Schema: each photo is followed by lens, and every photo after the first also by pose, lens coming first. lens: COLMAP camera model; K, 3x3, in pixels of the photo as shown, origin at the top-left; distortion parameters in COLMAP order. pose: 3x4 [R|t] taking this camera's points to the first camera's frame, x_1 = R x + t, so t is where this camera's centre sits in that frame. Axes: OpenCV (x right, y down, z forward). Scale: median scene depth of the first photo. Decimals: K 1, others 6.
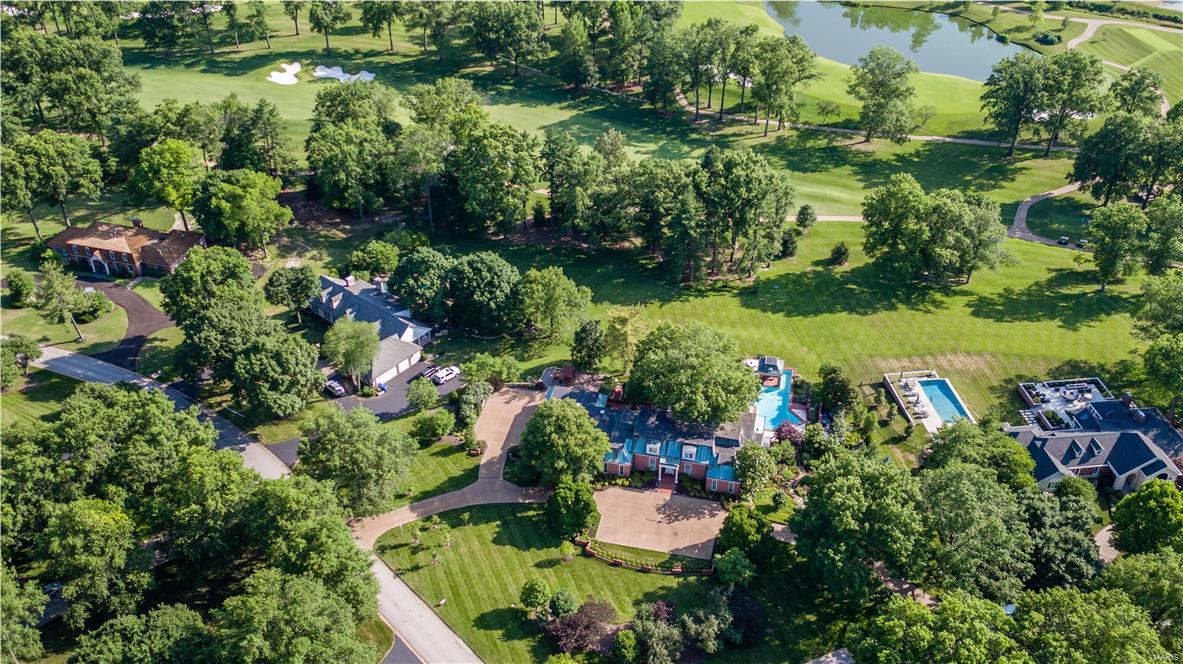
lens RADIAL K [[1045.8, 0, 598.6], [0, 1045.8, 332.5], [0, 0, 1]] dist [0.036332, -0.007426]
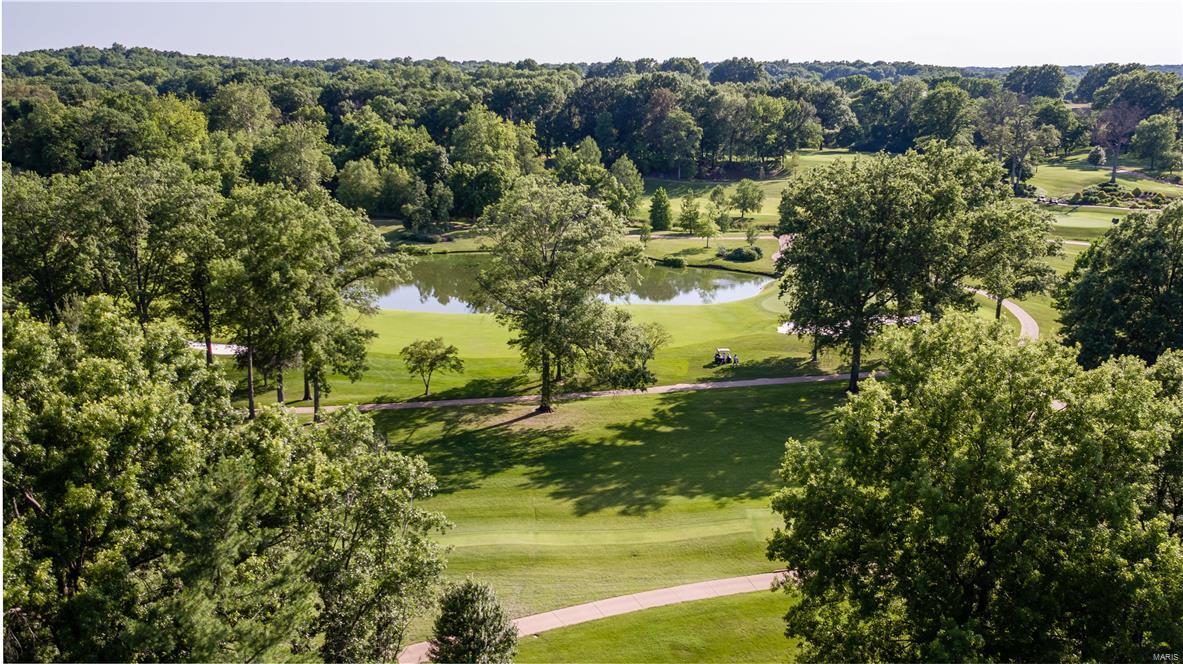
lens RADIAL K [[1045.8, 0, 598.6], [0, 1045.8, 332.5], [0, 0, 1]] dist [0.036332, -0.007426]
pose [[0.903389, -0.108195, 0.414949, 0.190918], [0.256758, 0.911496, -0.321325, -0.128384], [-0.343459, 0.396823, 0.851215, 1.092093]]
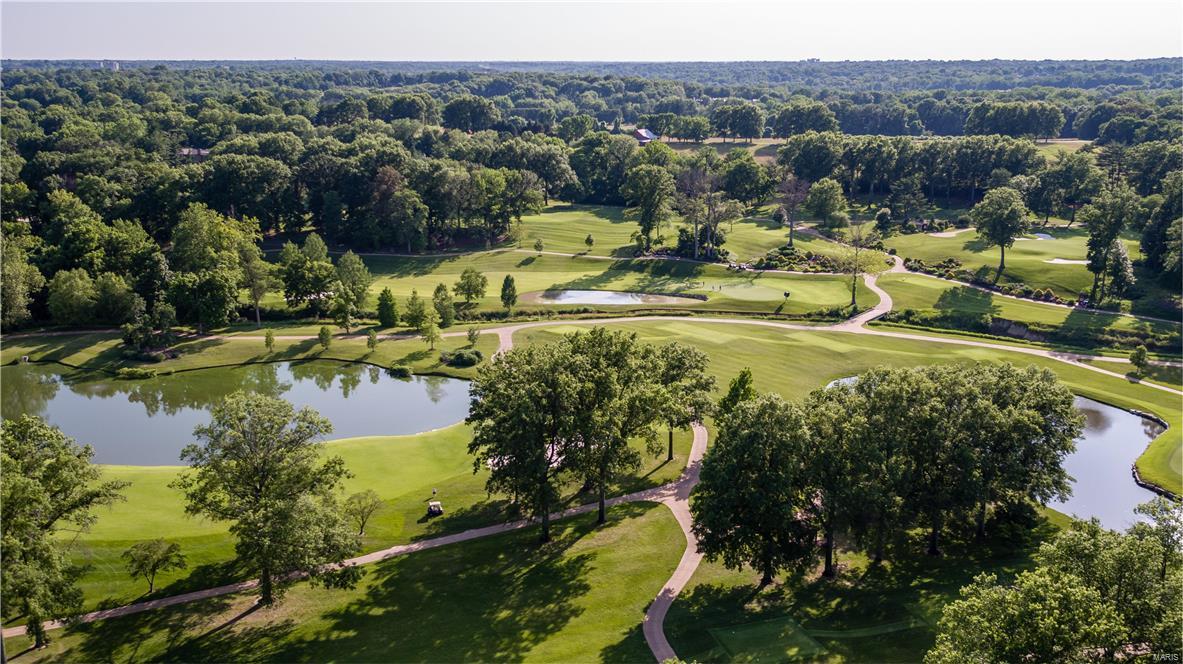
lens RADIAL K [[1045.8, 0, 598.6], [0, 1045.8, 332.5], [0, 0, 1]] dist [0.036332, -0.007426]
pose [[0.777982, -0.168500, 0.605270, 0.197152], [0.381228, 0.892357, -0.241588, -0.209050], [-0.499409, 0.418697, 0.758474, 0.930333]]
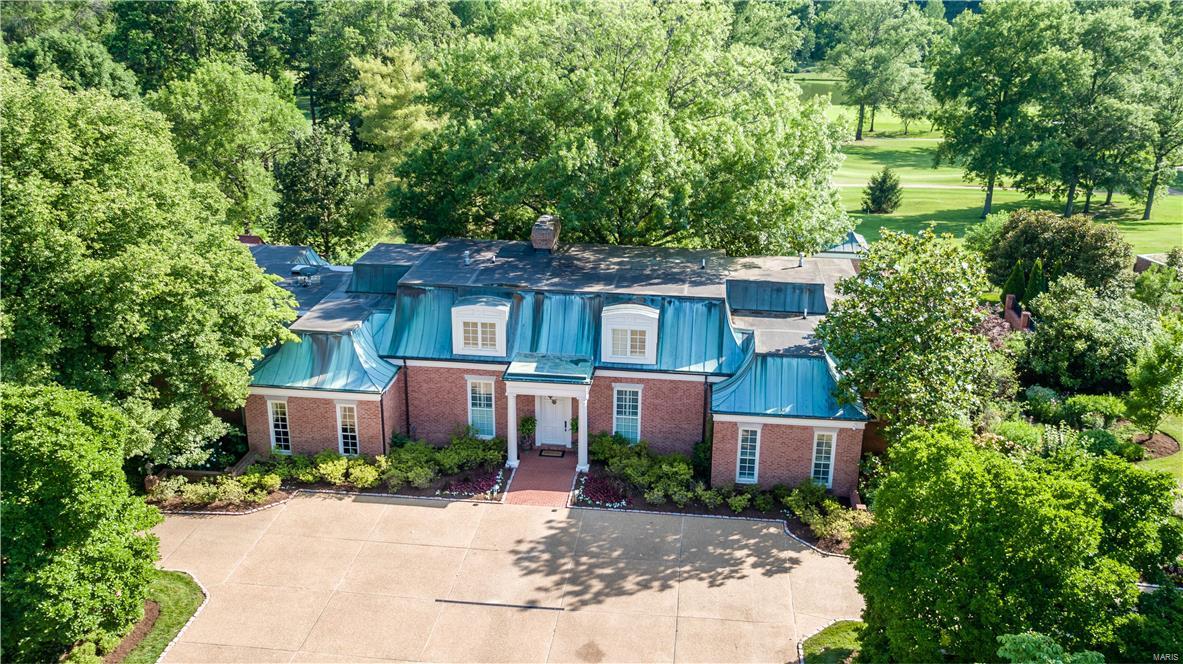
lens RADIAL K [[1045.8, 0, 598.6], [0, 1045.8, 332.5], [0, 0, 1]] dist [0.036332, -0.007426]
pose [[0.994552, -0.031826, 0.099260, 0.053615], [0.059034, 0.956790, -0.284723, 0.176519], [-0.085909, 0.289032, 0.953457, 0.746416]]
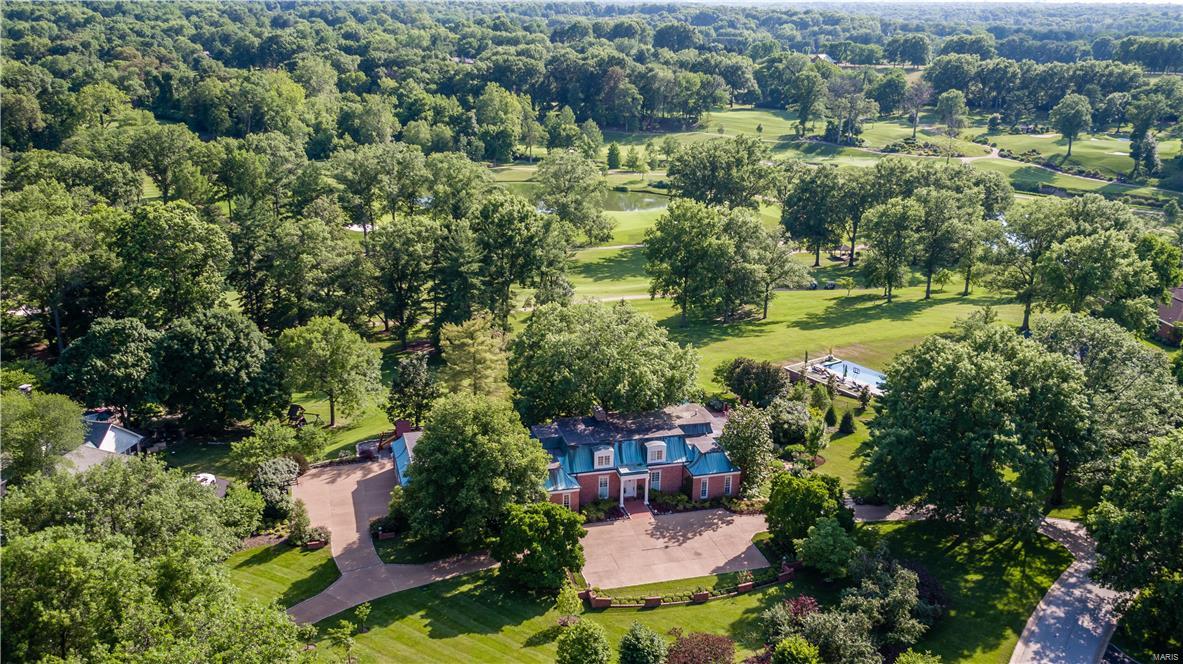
lens RADIAL K [[1045.8, 0, 598.6], [0, 1045.8, 332.5], [0, 0, 1]] dist [0.036332, -0.007426]
pose [[0.882941, -0.136649, 0.449157, -0.225255], [0.270042, 0.930421, -0.247777, 0.192714], [-0.384047, 0.340064, 0.858408, 0.404538]]
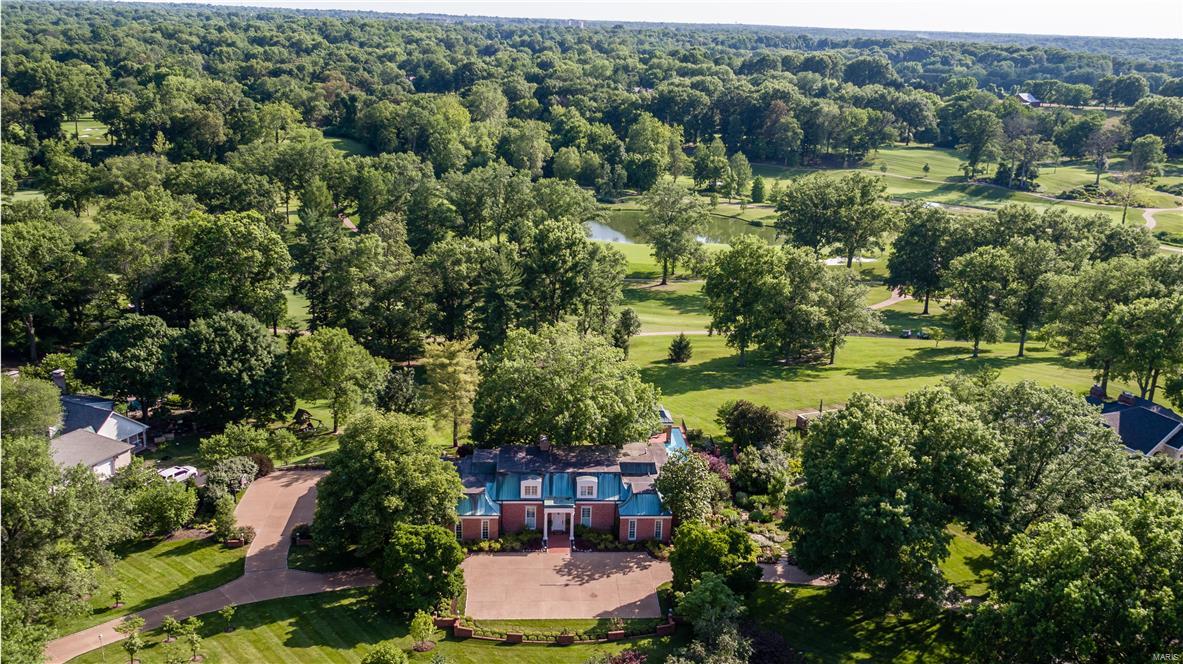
lens RADIAL K [[1045.8, 0, 598.6], [0, 1045.8, 332.5], [0, 0, 1]] dist [0.036332, -0.007426]
pose [[0.960393, -0.057504, 0.272653, -0.075657], [0.145468, 0.938024, -0.314564, 0.222897], [-0.237666, 0.341767, 0.909236, 0.361724]]
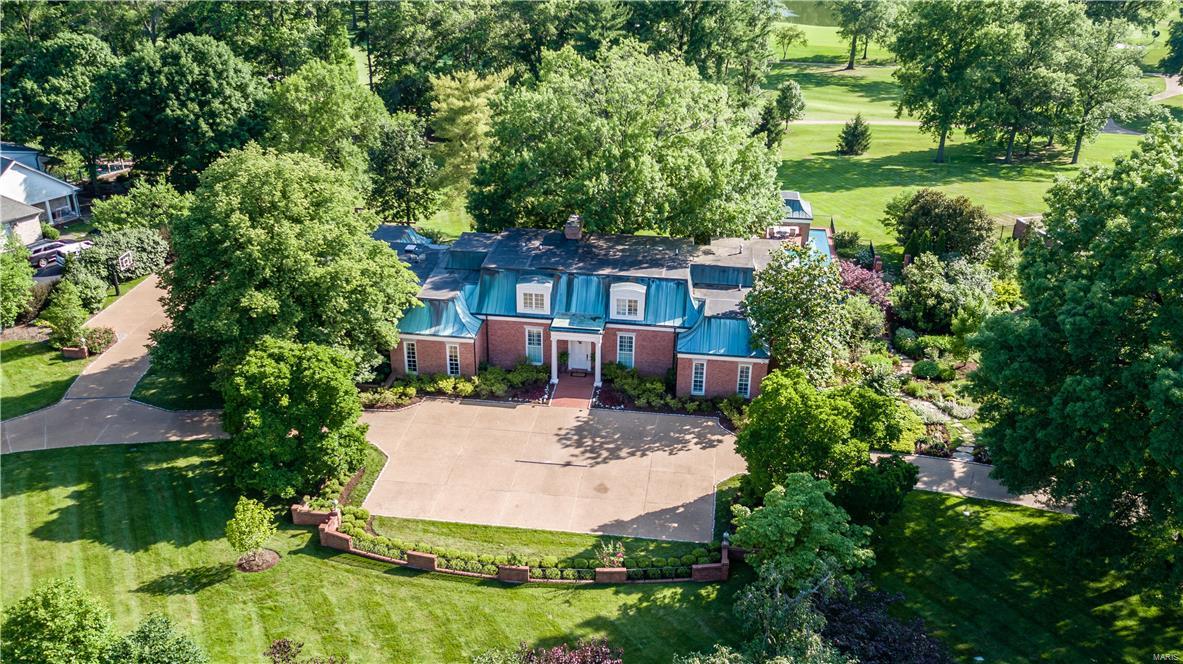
lens RADIAL K [[1045.8, 0, 598.6], [0, 1045.8, 332.5], [0, 0, 1]] dist [0.036332, -0.007426]
pose [[0.996094, -0.035405, 0.080892, 0.042890], [0.049623, 0.982201, -0.181161, 0.188644], [-0.073038, 0.184467, 0.980121, 0.606663]]
